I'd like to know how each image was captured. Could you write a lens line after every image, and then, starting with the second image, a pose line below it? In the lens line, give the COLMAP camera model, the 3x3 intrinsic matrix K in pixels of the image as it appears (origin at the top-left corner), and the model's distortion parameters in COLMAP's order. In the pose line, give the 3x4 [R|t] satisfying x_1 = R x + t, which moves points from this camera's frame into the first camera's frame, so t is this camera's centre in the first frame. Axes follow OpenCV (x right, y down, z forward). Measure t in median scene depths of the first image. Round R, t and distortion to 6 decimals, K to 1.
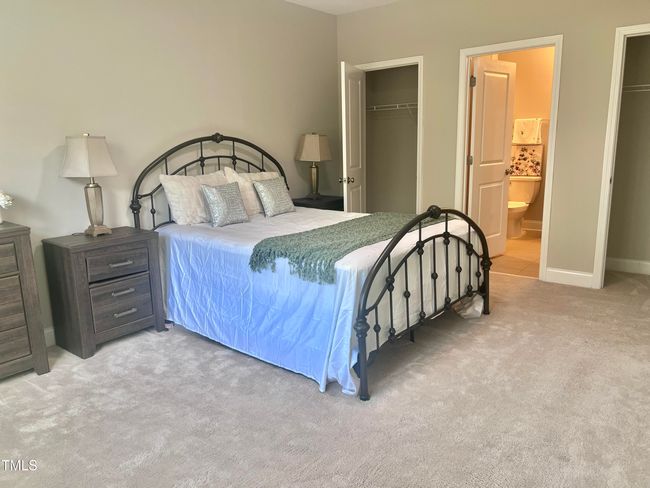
lens RADIAL K [[489.2, 0, 325.3], [0, 489.2, 241.1], [0, 0, 1]] dist [0.045393, -0.054973]
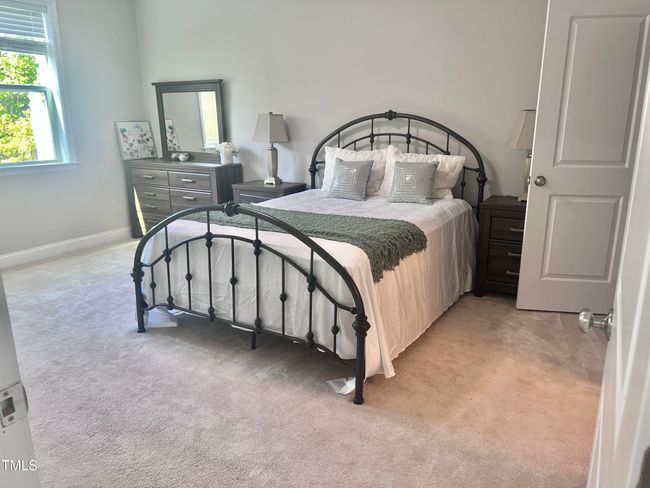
lens RADIAL K [[489.2, 0, 324.4], [0, 489.2, 245.2], [0, 0, 1]] dist [0.045393, -0.054973]
pose [[0.127205, 0.259070, -0.957445, 0.795985], [-0.195670, 0.952872, 0.231836, -0.166335], [0.972385, 0.157852, 0.171902, 0.754315]]
